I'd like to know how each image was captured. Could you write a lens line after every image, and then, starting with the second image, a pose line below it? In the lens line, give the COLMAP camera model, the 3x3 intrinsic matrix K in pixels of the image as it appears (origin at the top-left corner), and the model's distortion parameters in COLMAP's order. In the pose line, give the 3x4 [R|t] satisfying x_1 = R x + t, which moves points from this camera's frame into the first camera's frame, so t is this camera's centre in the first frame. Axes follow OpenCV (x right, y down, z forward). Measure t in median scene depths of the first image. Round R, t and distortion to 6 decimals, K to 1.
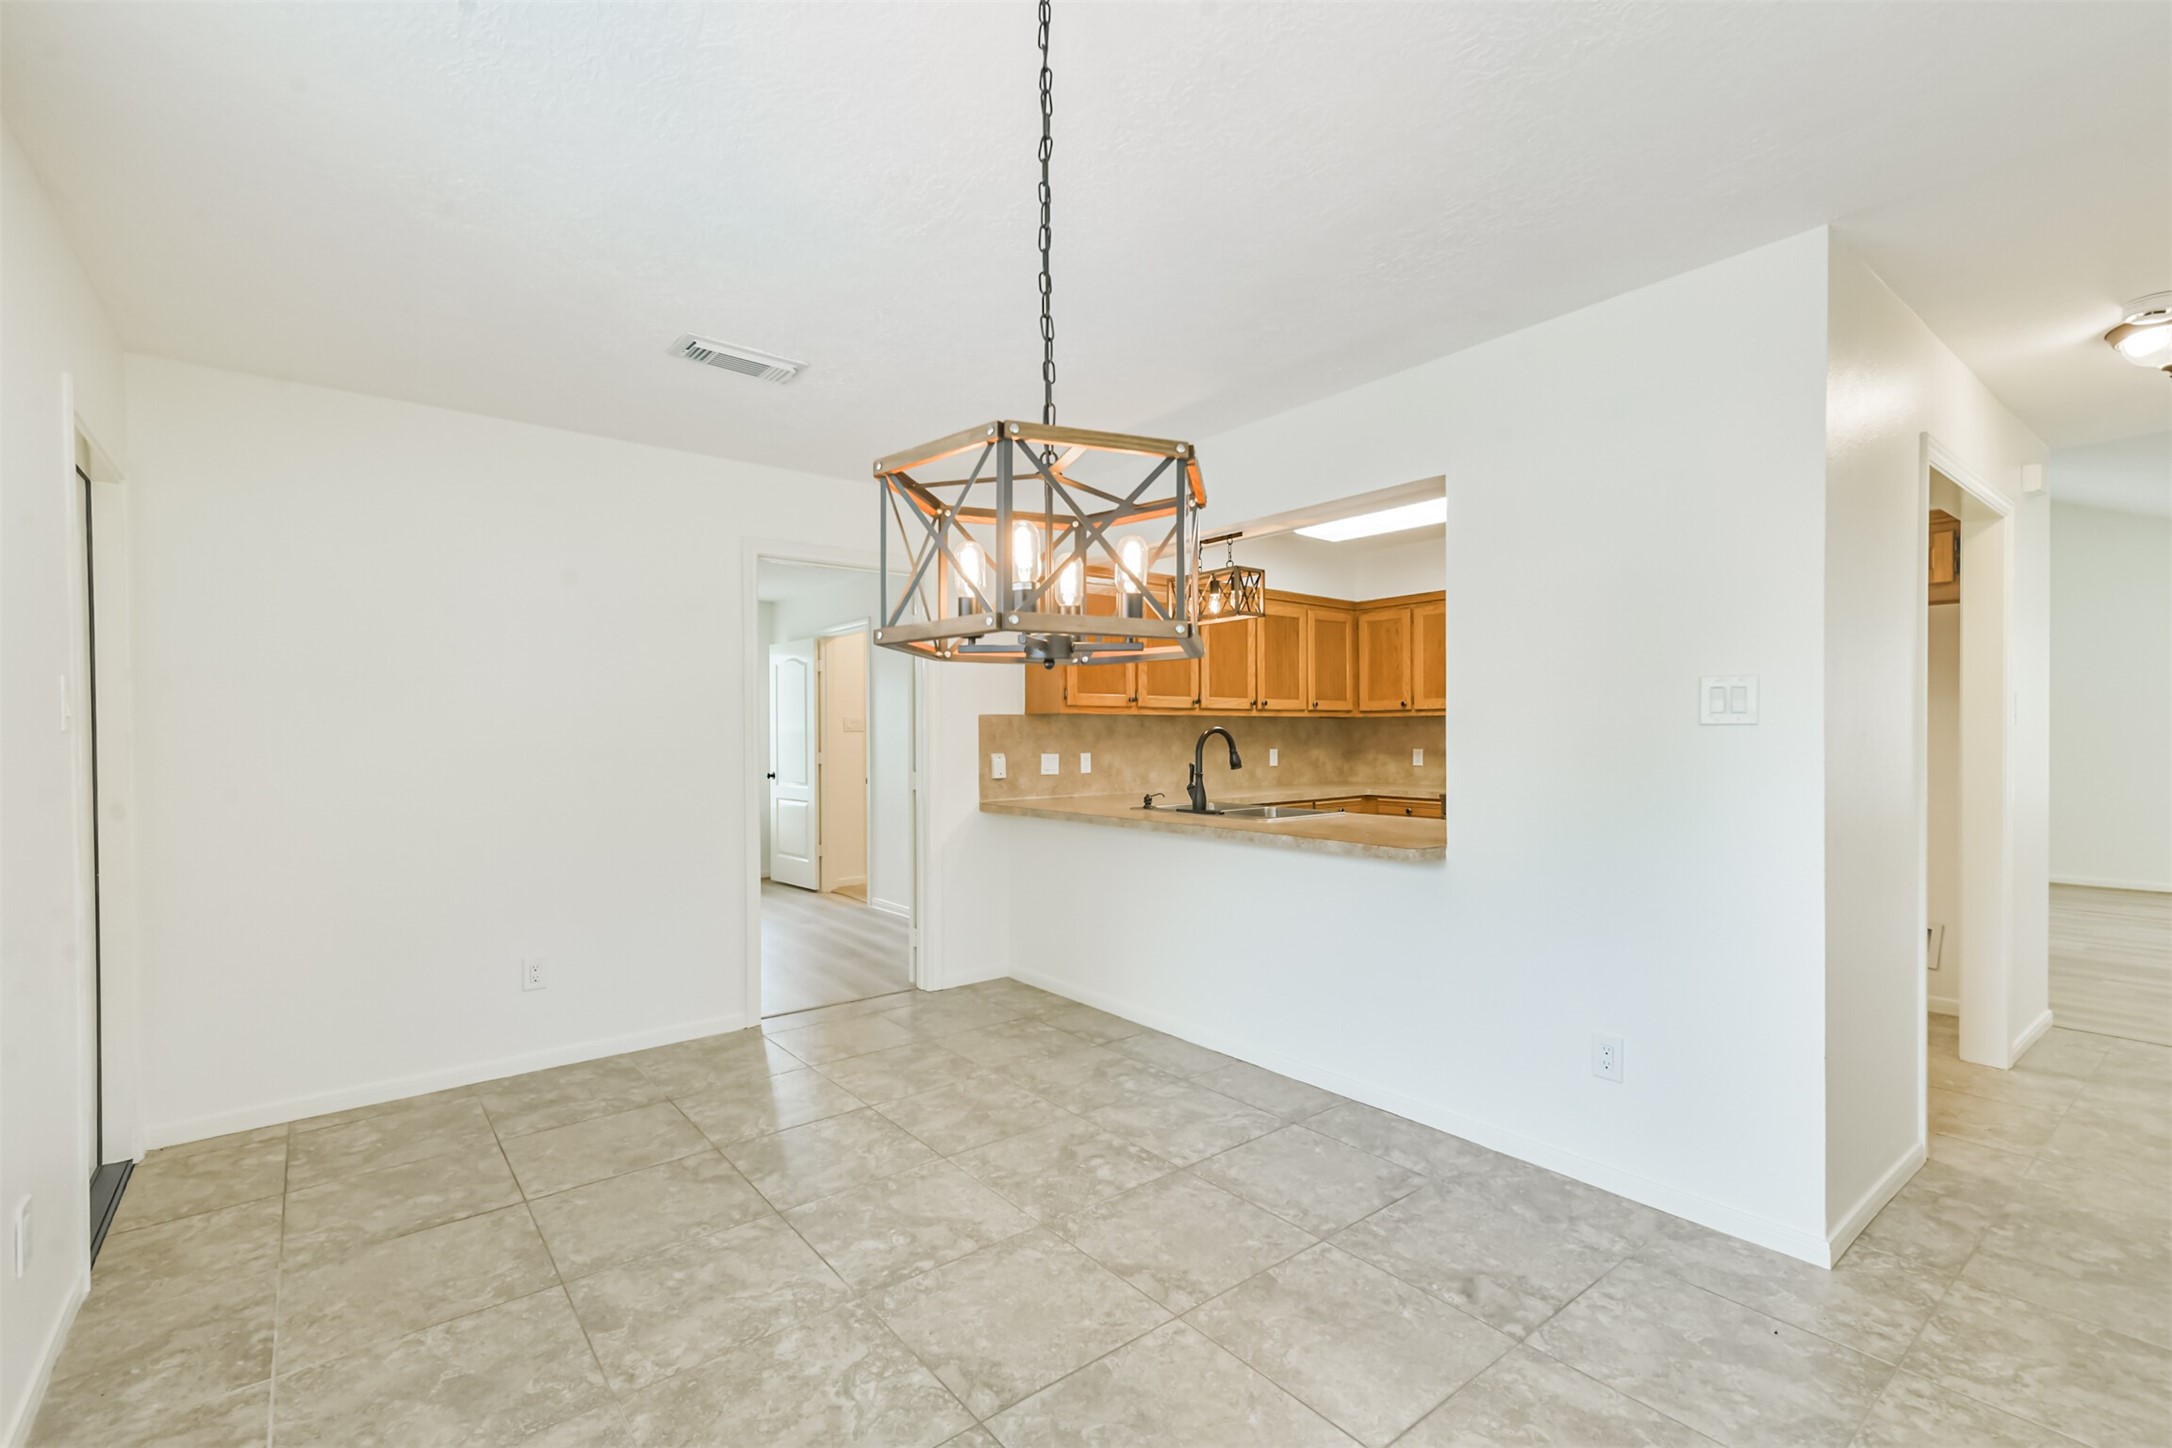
lens RADIAL K [[959.4, 0, 1112.9], [0, 959.4, 743.1], [0, 0, 1]] dist [0.033681, -0.008757]
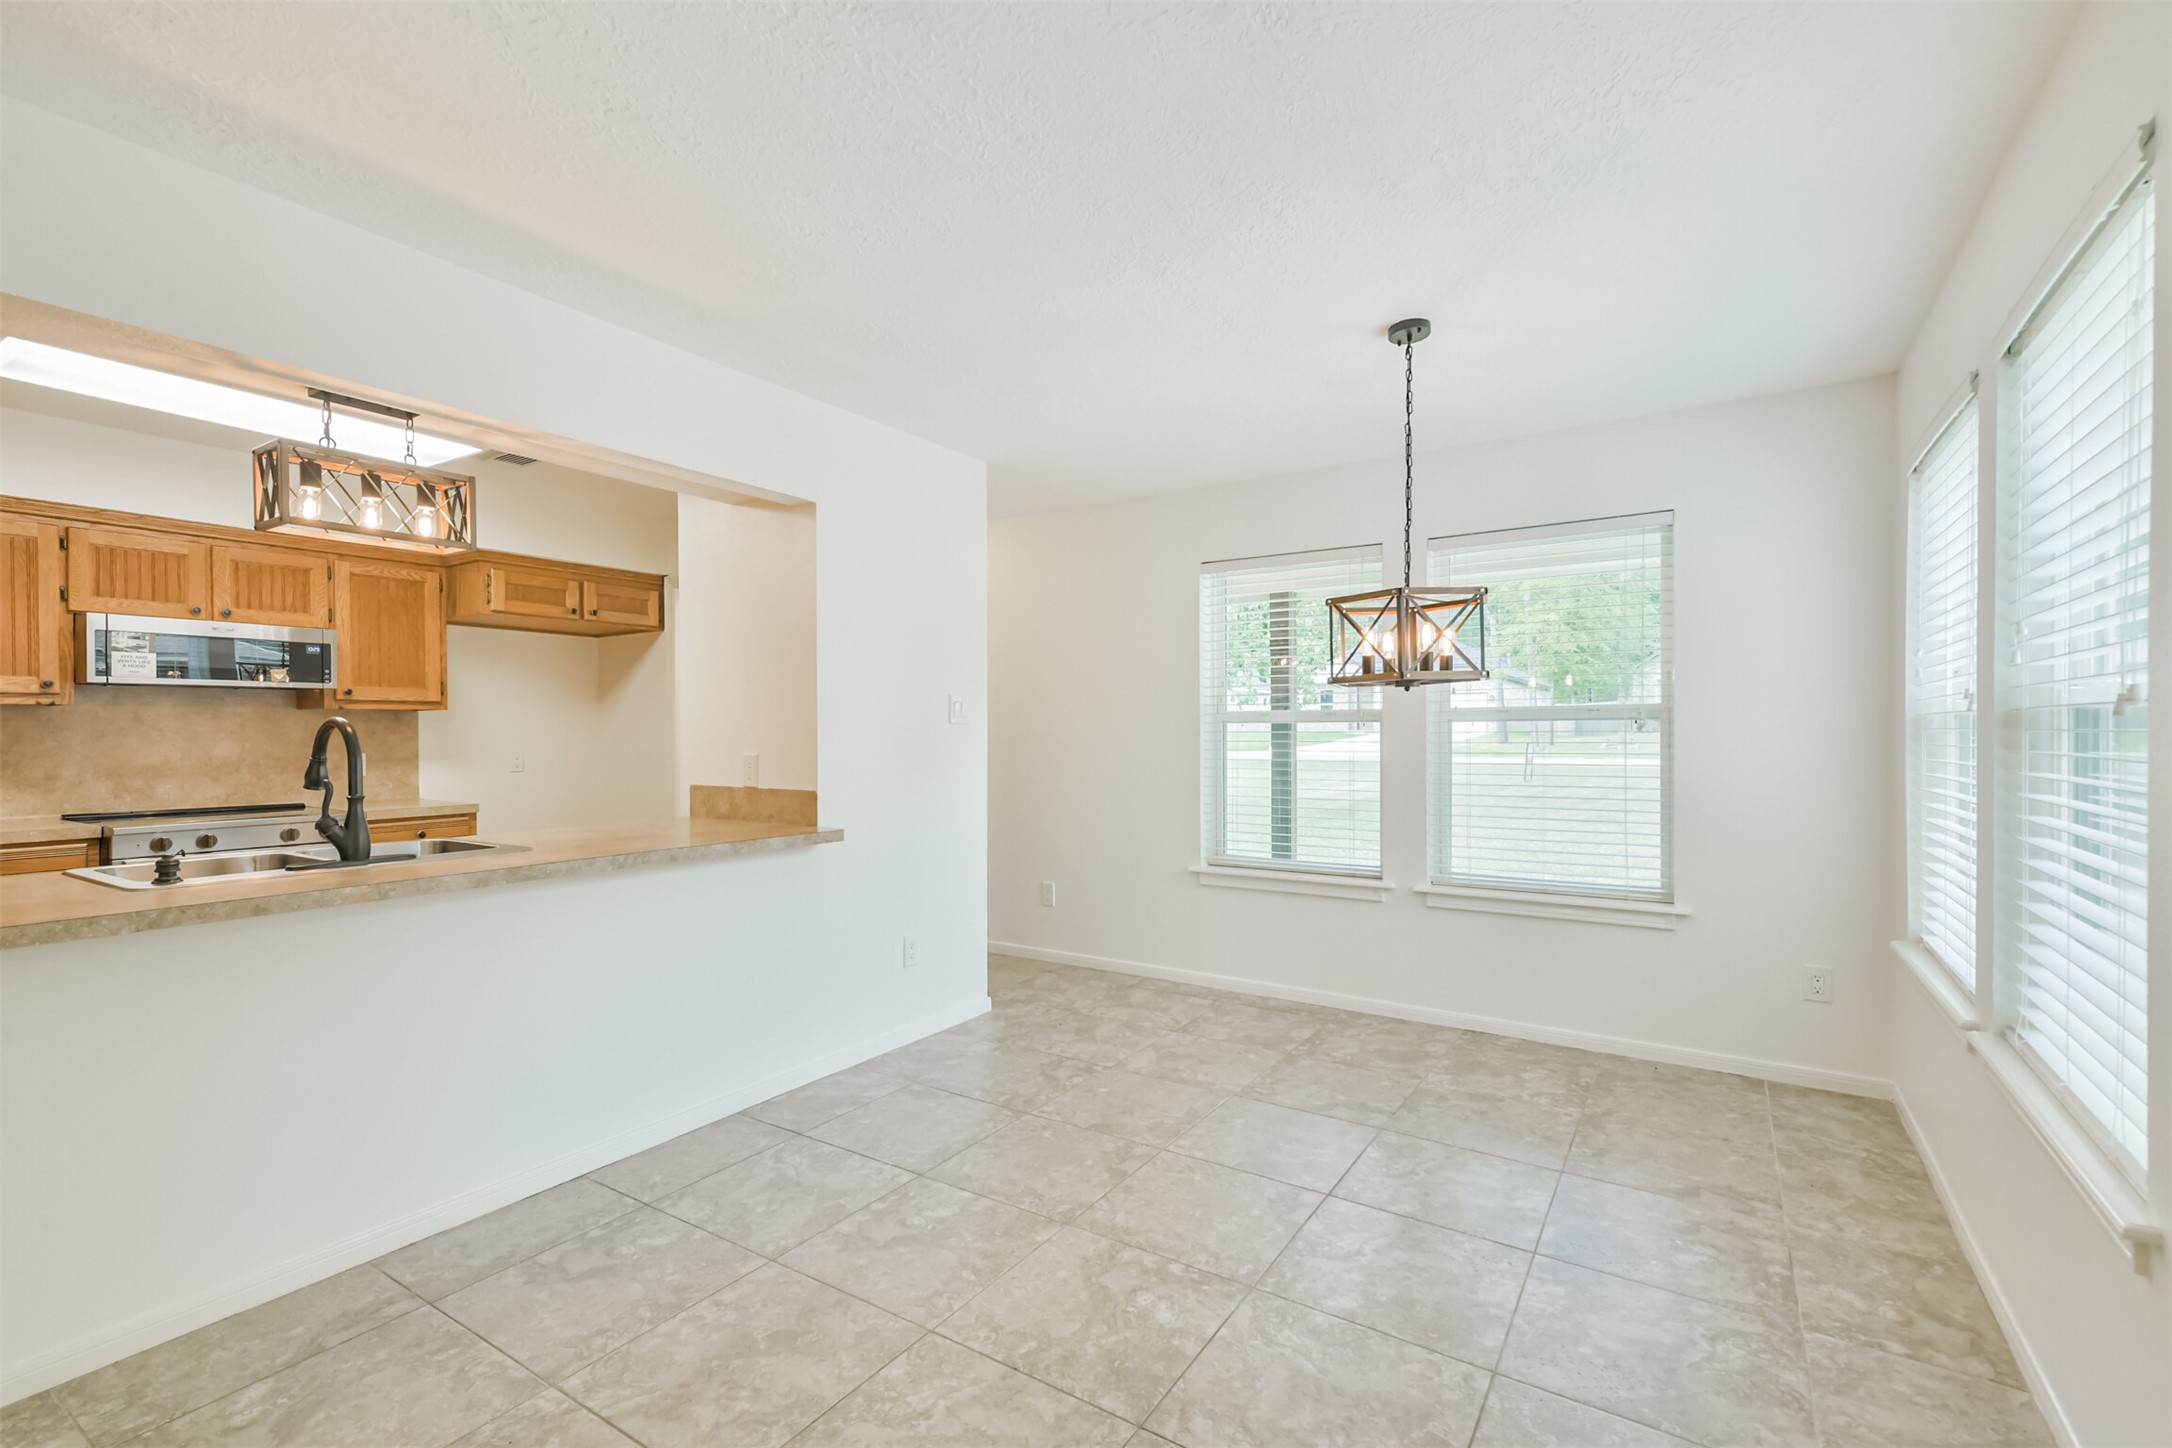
lens RADIAL K [[941.3, 0, 1086.0], [0, 941.3, 724.0], [0, 0, 1]] dist [0.028454, -0.000695]
pose [[-0.289980, 0.012137, 0.956956, -0.863755], [0.017917, 0.999813, -0.007251, 0.000432], [-0.956865, 0.015043, -0.290143, 1.081184]]
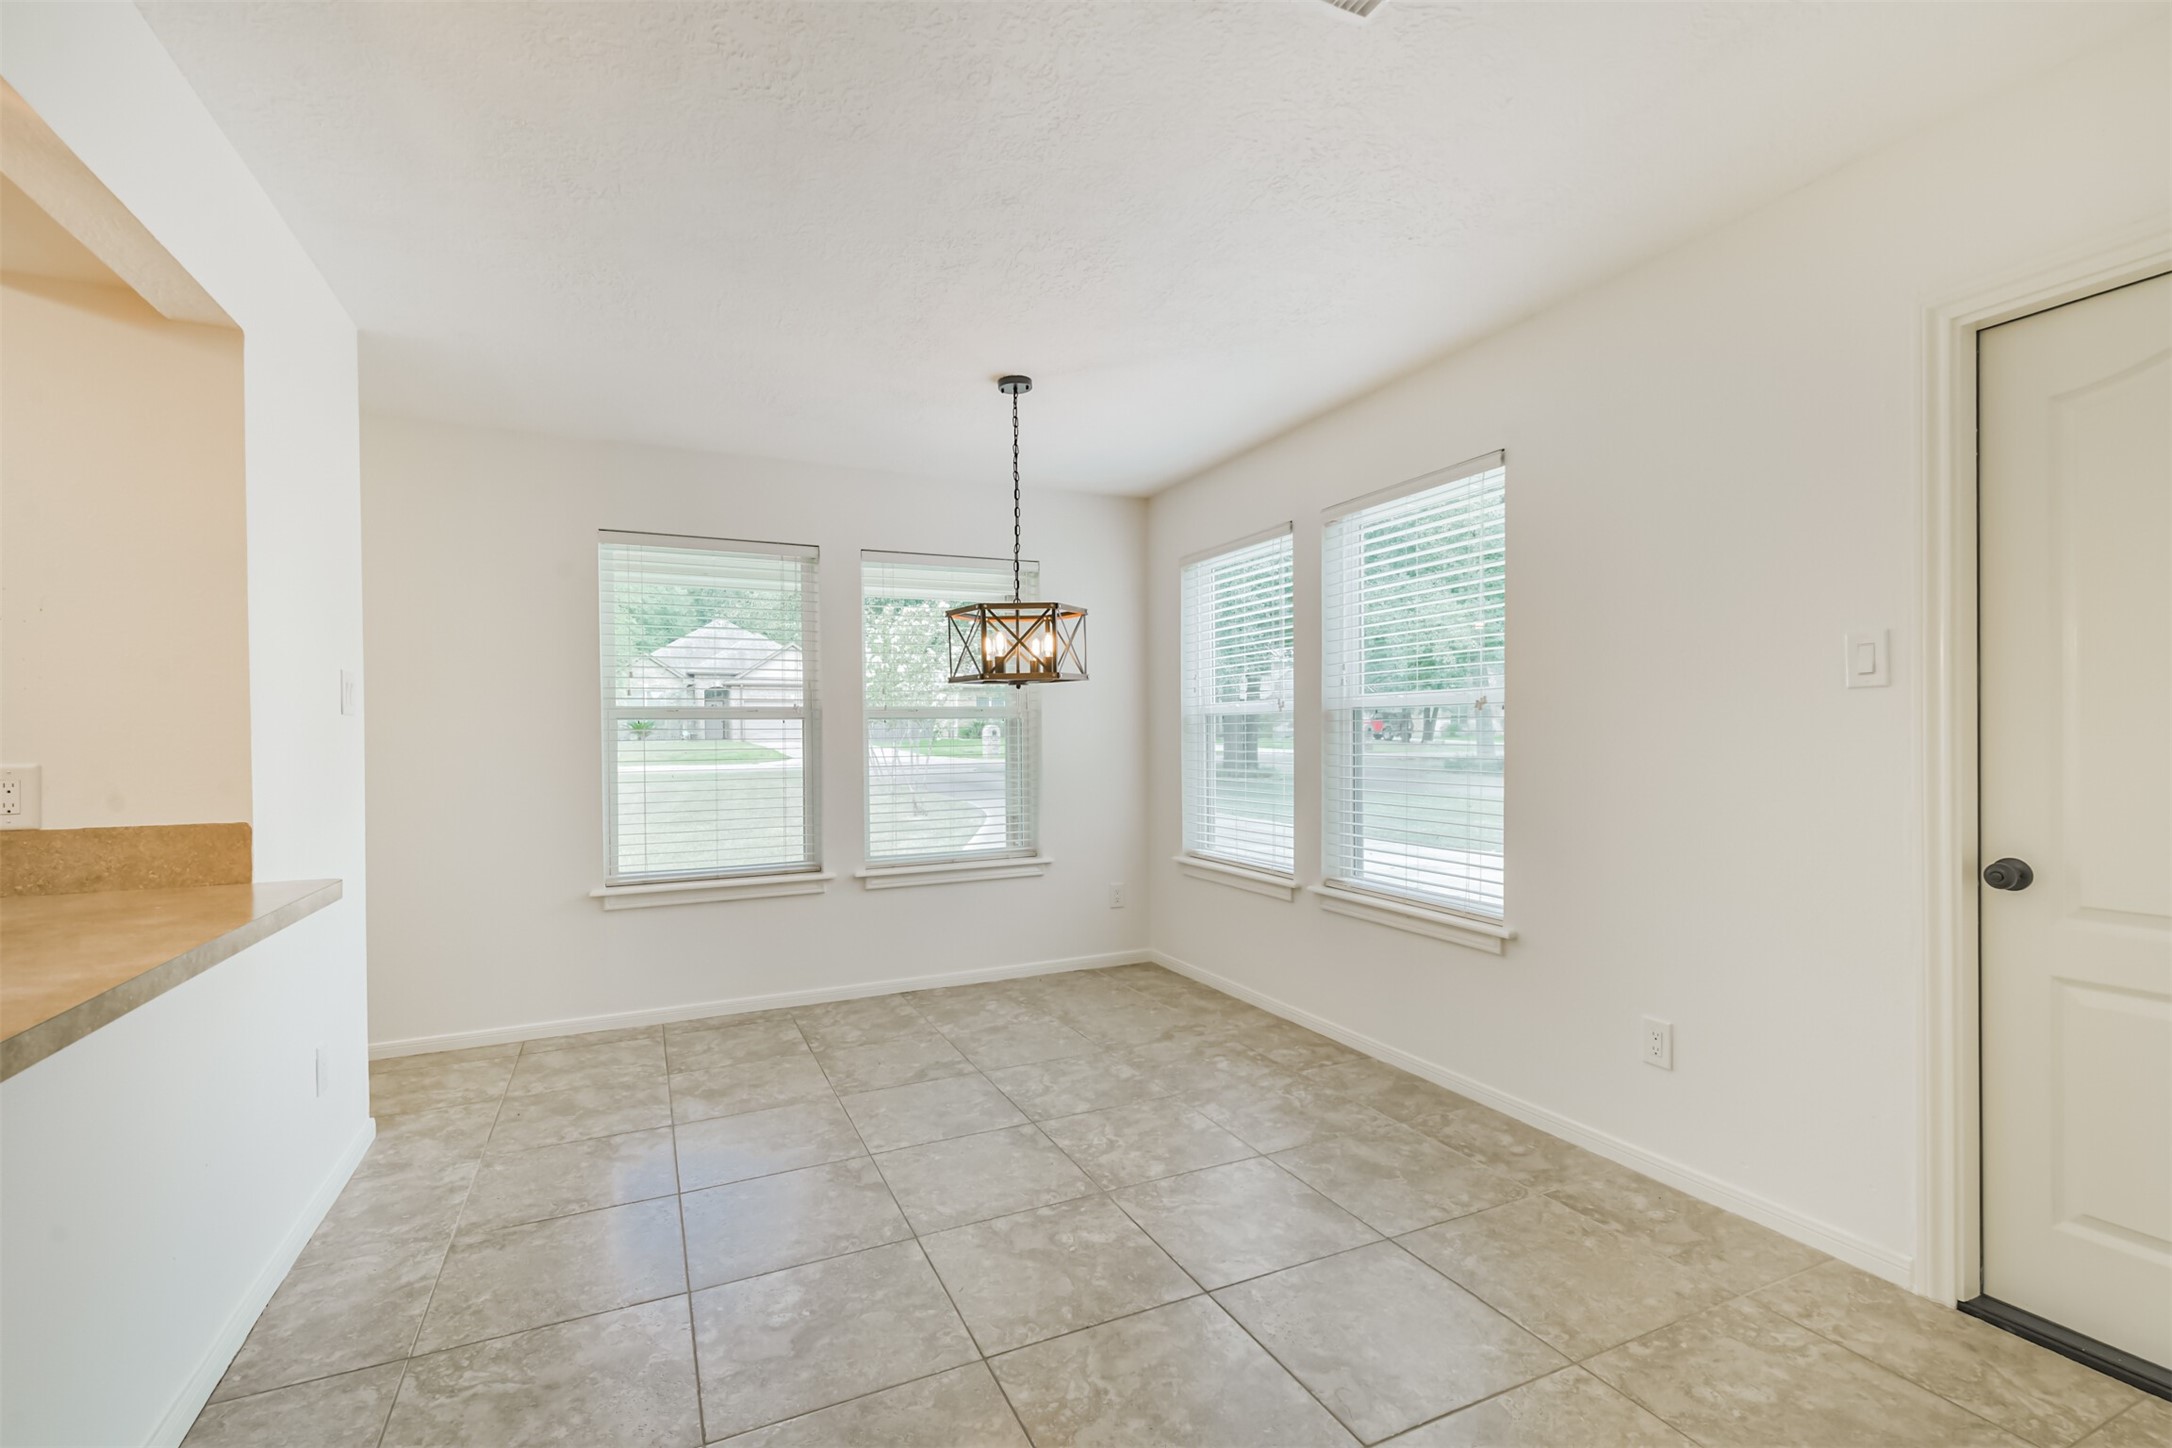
lens RADIAL K [[968.3, 0, 1073.4], [0, 968.3, 727.3], [0, 0, 1]] dist [0.028109, -0.009082]
pose [[-0.962090, 0.017698, 0.272158, -0.414734], [0.020110, 0.999779, 0.006075, 0.006742], [-0.271991, 0.011318, -0.962233, 1.598842]]
